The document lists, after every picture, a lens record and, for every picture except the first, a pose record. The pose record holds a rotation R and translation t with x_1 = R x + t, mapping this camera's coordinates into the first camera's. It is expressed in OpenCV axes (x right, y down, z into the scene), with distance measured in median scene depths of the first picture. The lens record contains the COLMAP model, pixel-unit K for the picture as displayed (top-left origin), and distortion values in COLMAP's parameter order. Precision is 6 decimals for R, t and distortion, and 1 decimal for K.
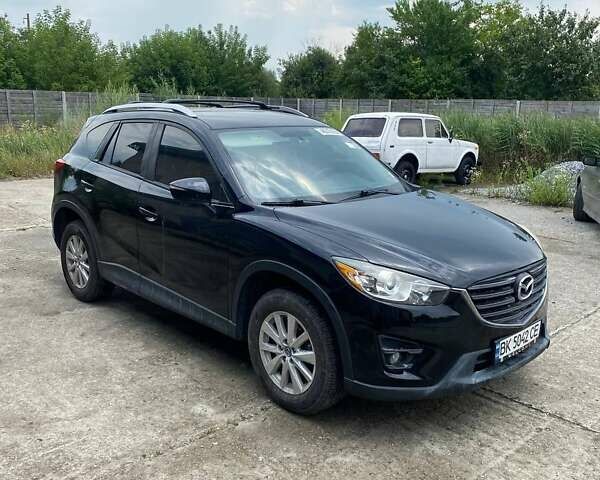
lens RADIAL K [[634.5, 0, 300.0], [0, 634.5, 240.0], [0, 0, 1]] dist [0.114471, -0.236728]
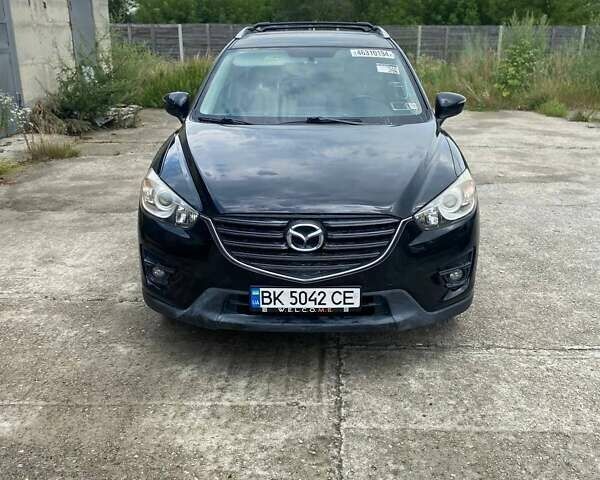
lens RADIAL K [[634.5, 0, 300.0], [0, 634.5, 240.0], [0, 0, 1]] dist [0.114471, -0.236728]
pose [[0.712215, 0.208477, -0.670288, 0.919872], [-0.149115, 0.978020, 0.145748, -0.043957], [0.685940, -0.003854, 0.727648, 0.393232]]
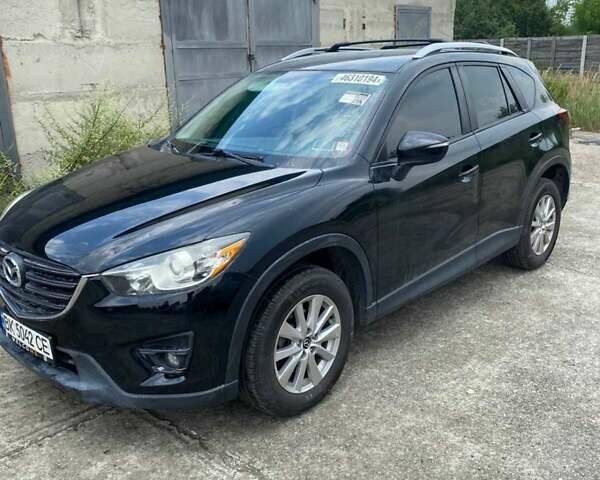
lens RADIAL K [[634.5, 0, 300.0], [0, 634.5, 240.0], [0, 0, 1]] dist [0.114471, -0.236728]
pose [[0.029711, 0.269663, -0.962496, 1.152407], [-0.189400, 0.946996, 0.259473, -0.247398], [0.981450, 0.174588, 0.079211, 1.305811]]
